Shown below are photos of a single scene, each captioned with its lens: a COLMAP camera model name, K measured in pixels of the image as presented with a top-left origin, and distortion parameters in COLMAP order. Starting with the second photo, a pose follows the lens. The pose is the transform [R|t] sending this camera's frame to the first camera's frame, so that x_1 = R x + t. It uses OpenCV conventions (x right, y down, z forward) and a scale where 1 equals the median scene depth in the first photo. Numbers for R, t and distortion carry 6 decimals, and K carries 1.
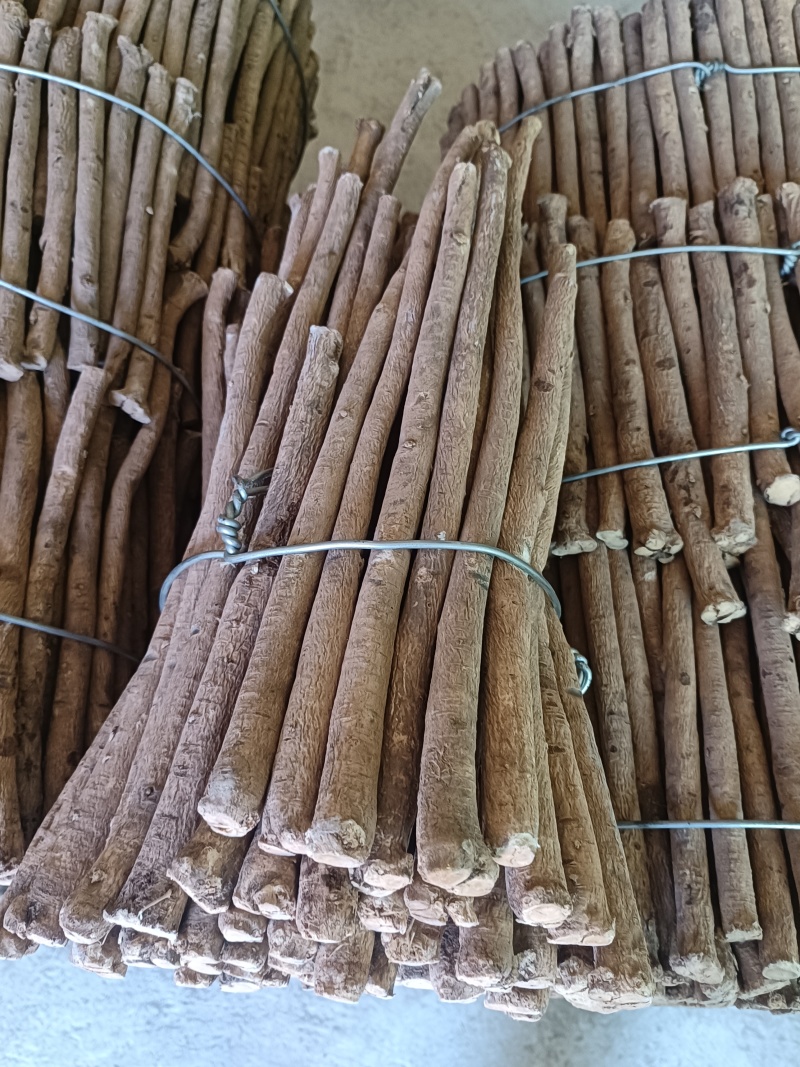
lens RADIAL K [[853.6, 0, 400.1], [0, 853.6, 528.5], [0, 0, 1]] dist [0.019799, -0.034418]
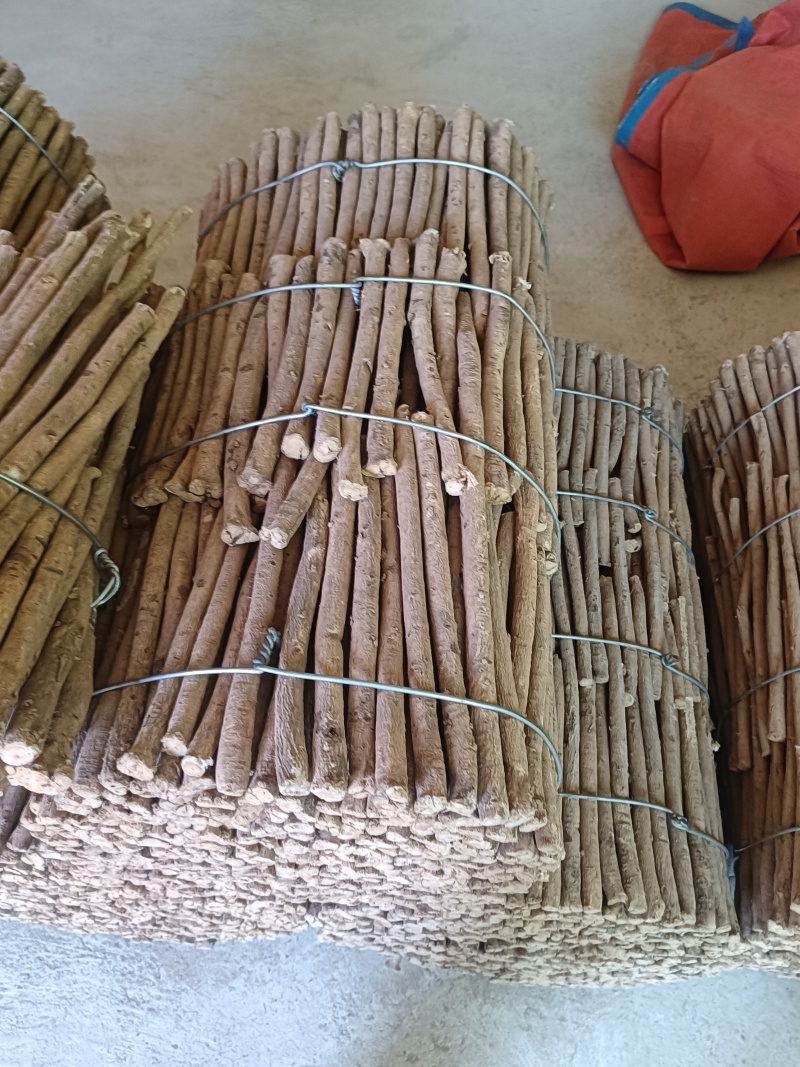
lens RADIAL K [[853.6, 0, 404.0], [0, 853.6, 533.7], [0, 0, 1]] dist [0.019799, -0.034418]
pose [[0.997567, -0.039829, -0.057211, 0.341761], [0.031796, 0.990332, -0.135023, 0.138786], [0.062035, 0.132875, 0.989189, -0.151008]]
